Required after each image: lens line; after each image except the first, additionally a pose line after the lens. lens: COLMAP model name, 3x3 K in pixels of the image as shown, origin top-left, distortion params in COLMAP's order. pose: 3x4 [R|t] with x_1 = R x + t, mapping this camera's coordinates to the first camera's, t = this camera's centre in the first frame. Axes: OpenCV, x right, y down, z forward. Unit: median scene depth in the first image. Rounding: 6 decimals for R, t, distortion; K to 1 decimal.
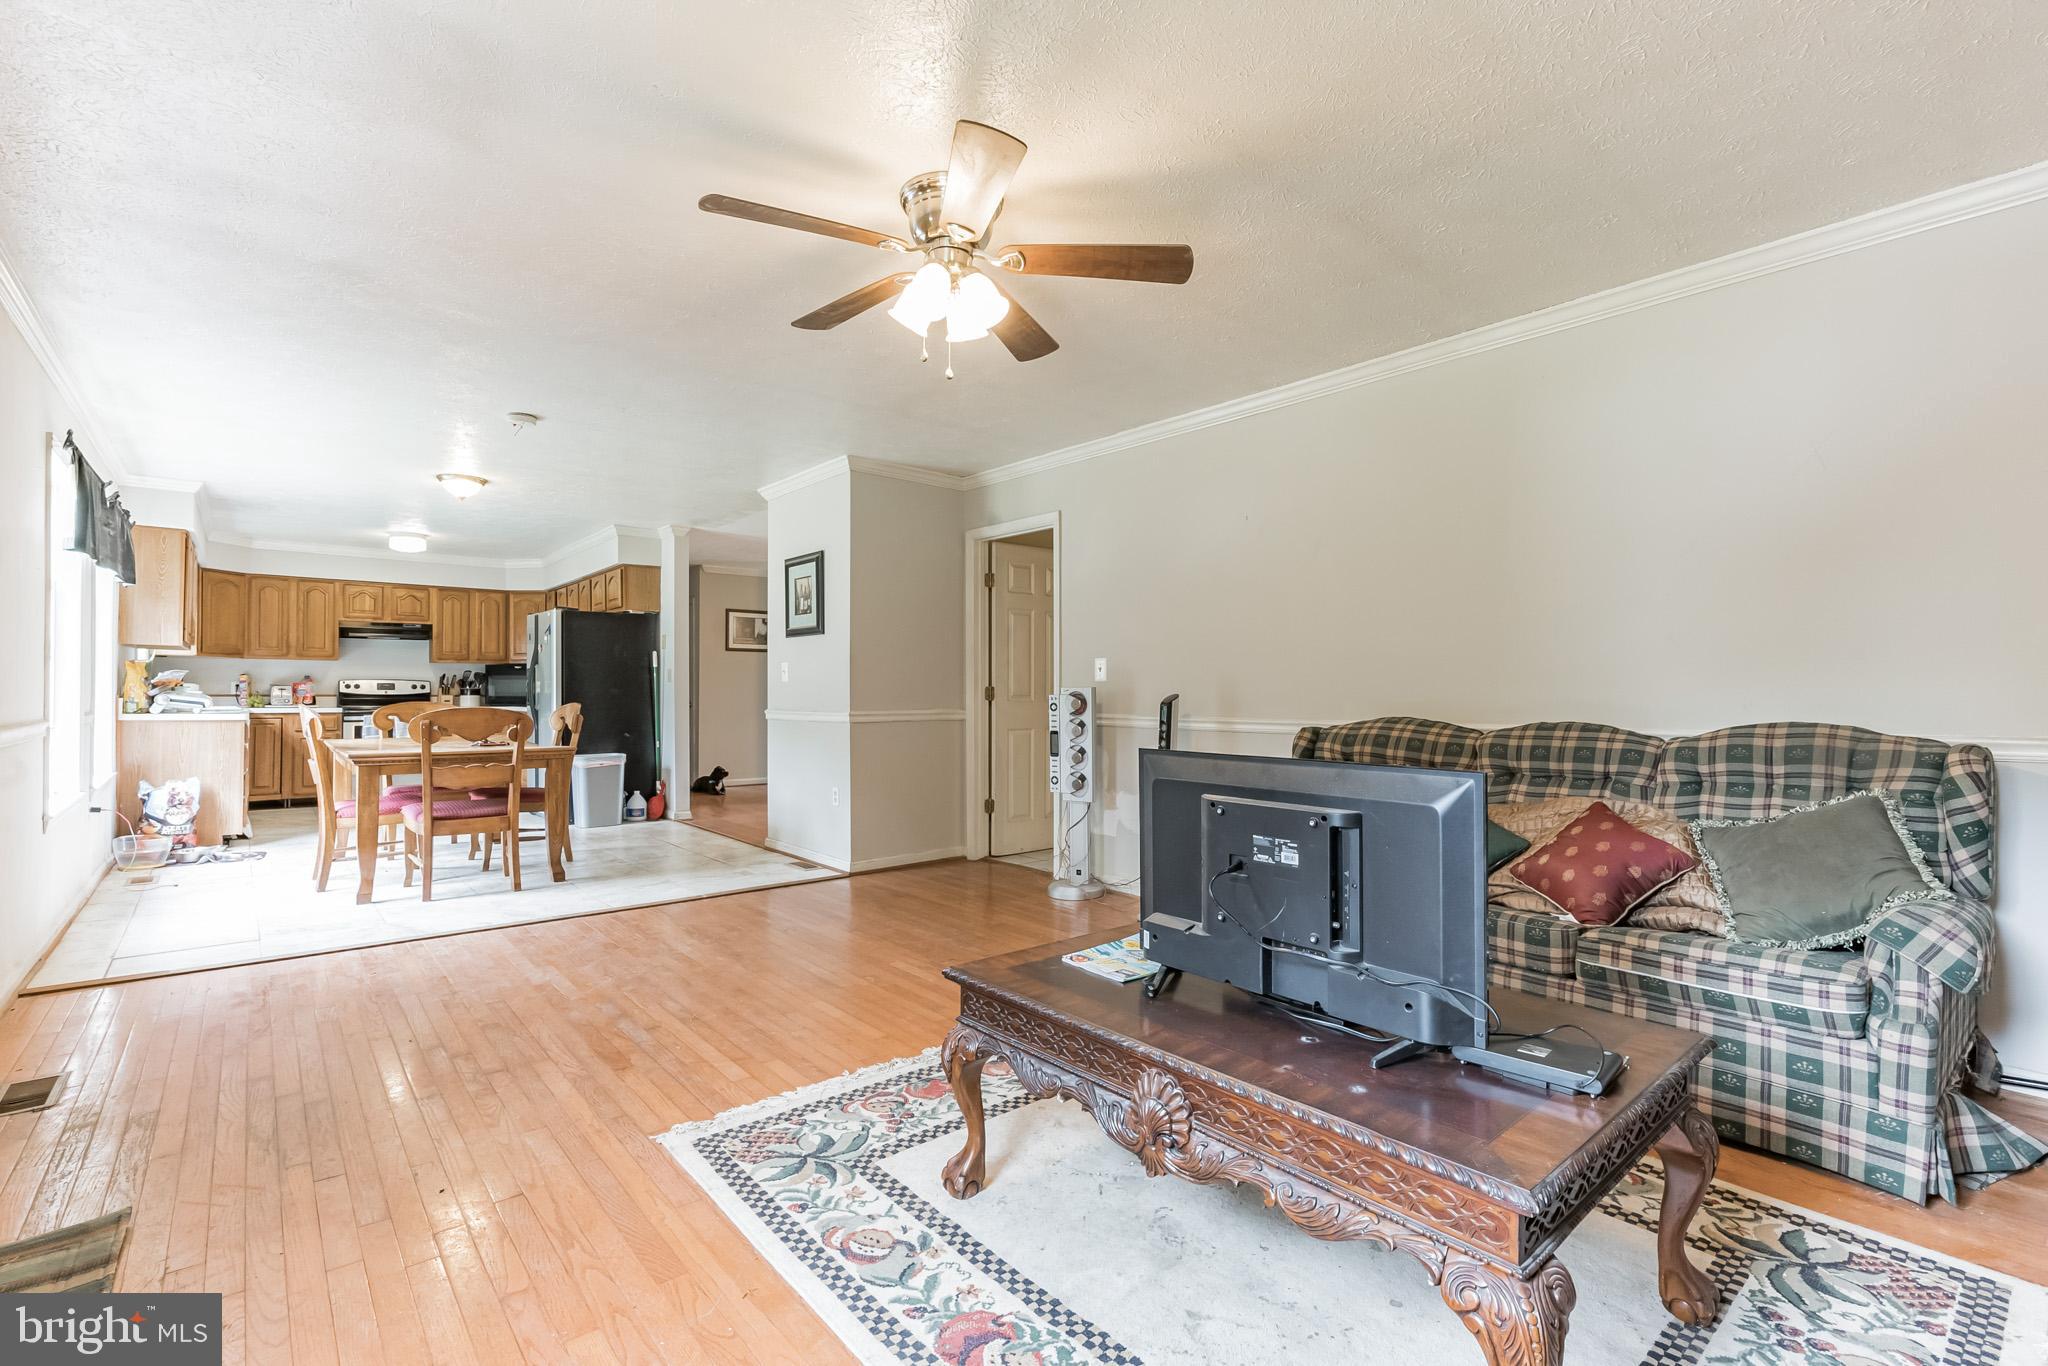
lens RADIAL K [[930.0, 0, 1024.0], [0, 930.0, 683.0], [0, 0, 1]] dist [-0.002511, -0.000657]
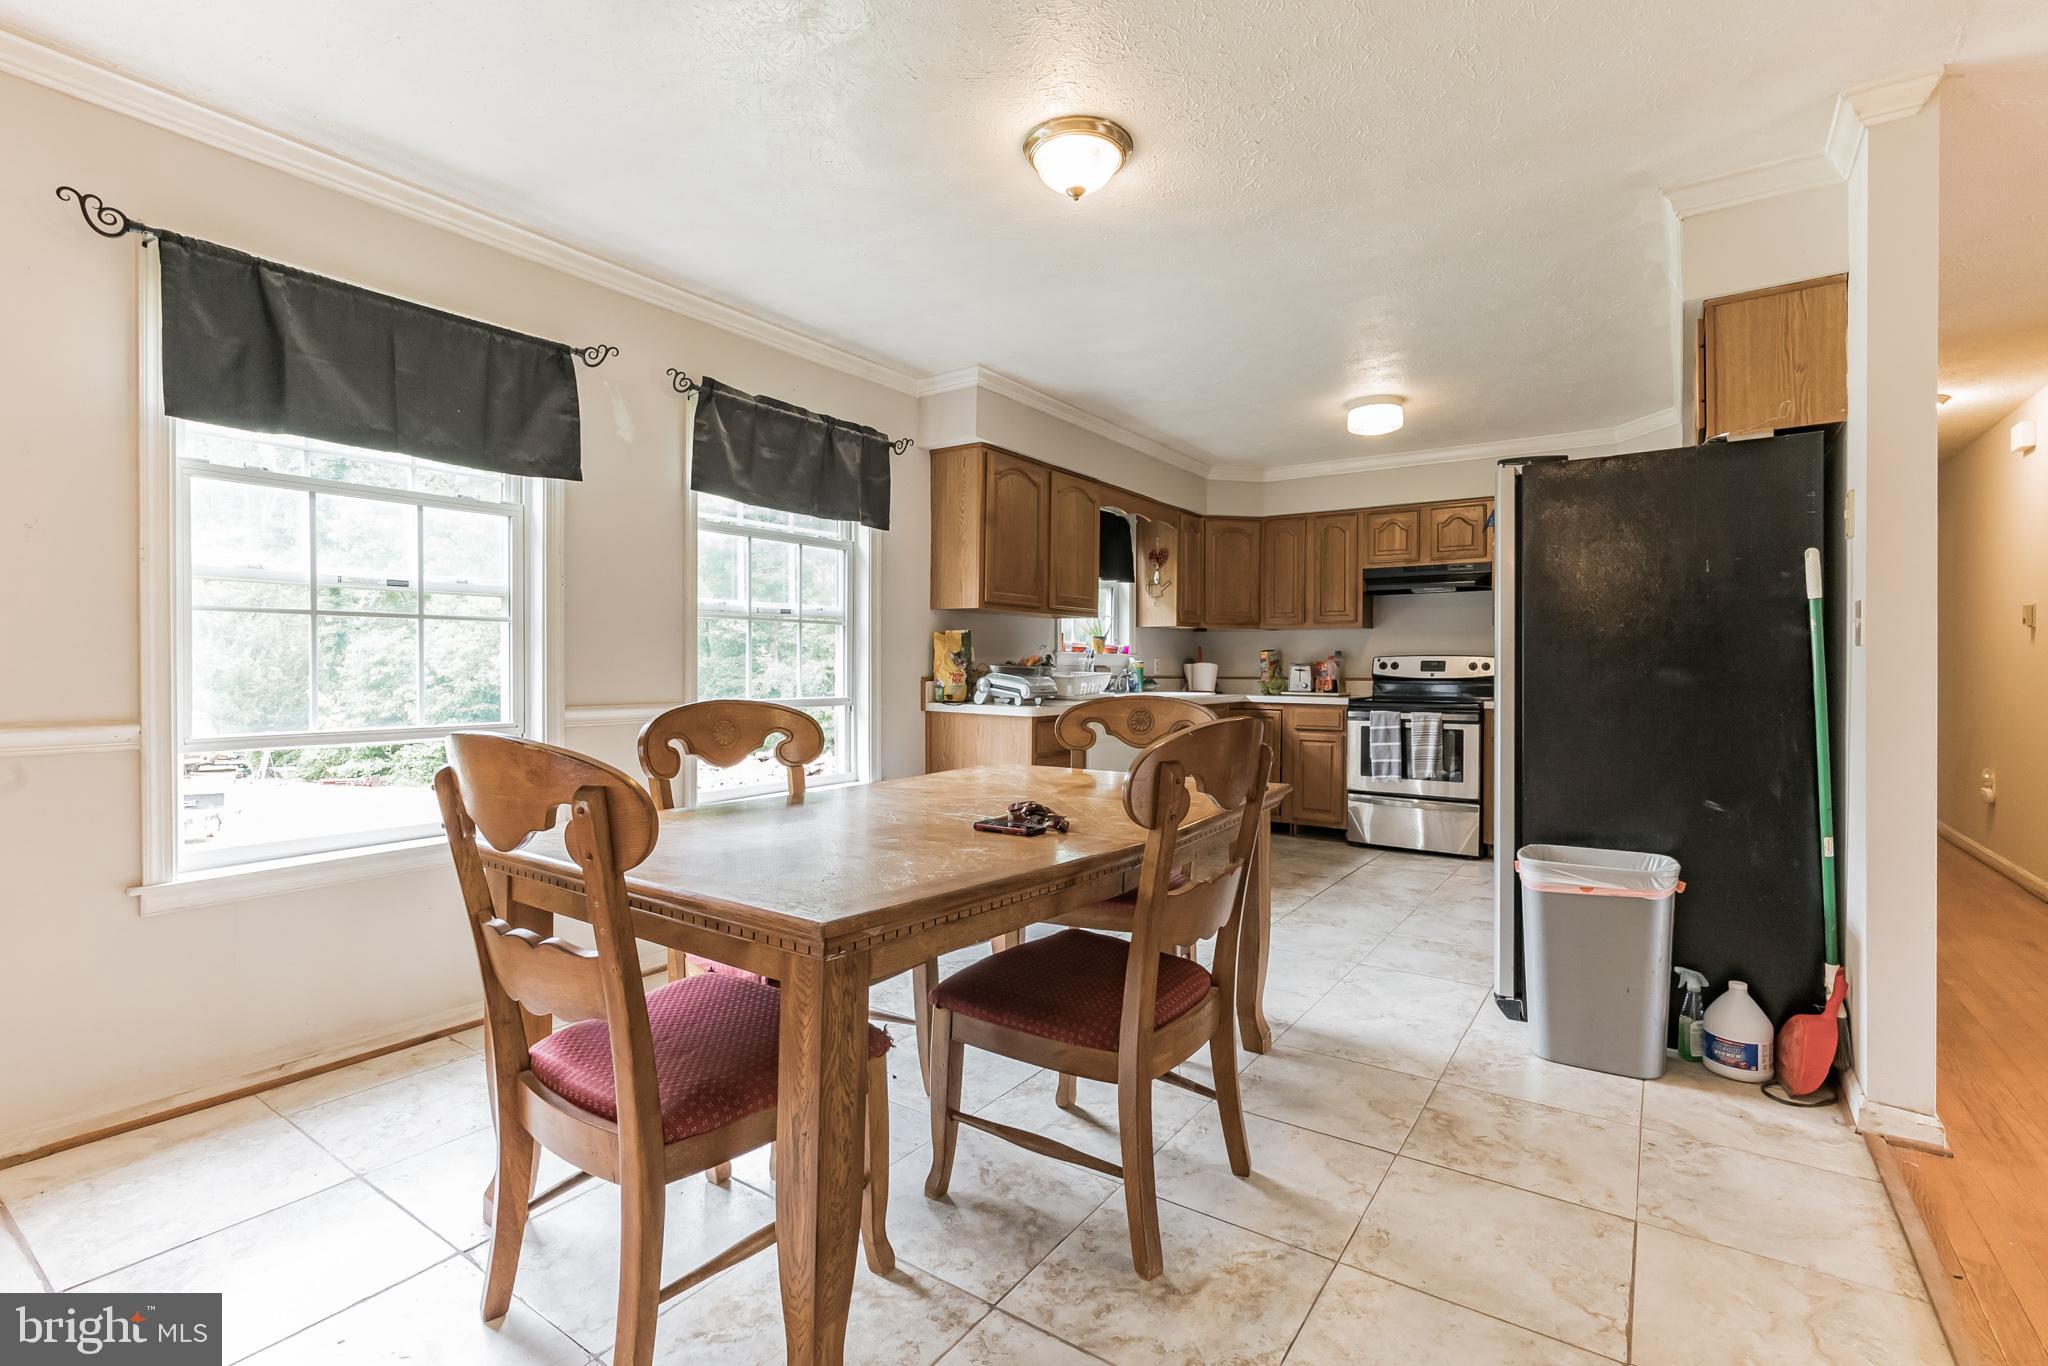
lens RADIAL K [[930.0, 0, 1024.0], [0, 930.0, 683.0], [0, 0, 1]] dist [-0.002511, -0.000657]
pose [[0.256670, 0.015116, -0.966381, -0.153775], [0.004835, 0.999845, 0.016923, 0.003636], [0.966487, -0.009016, 0.256557, 0.621378]]
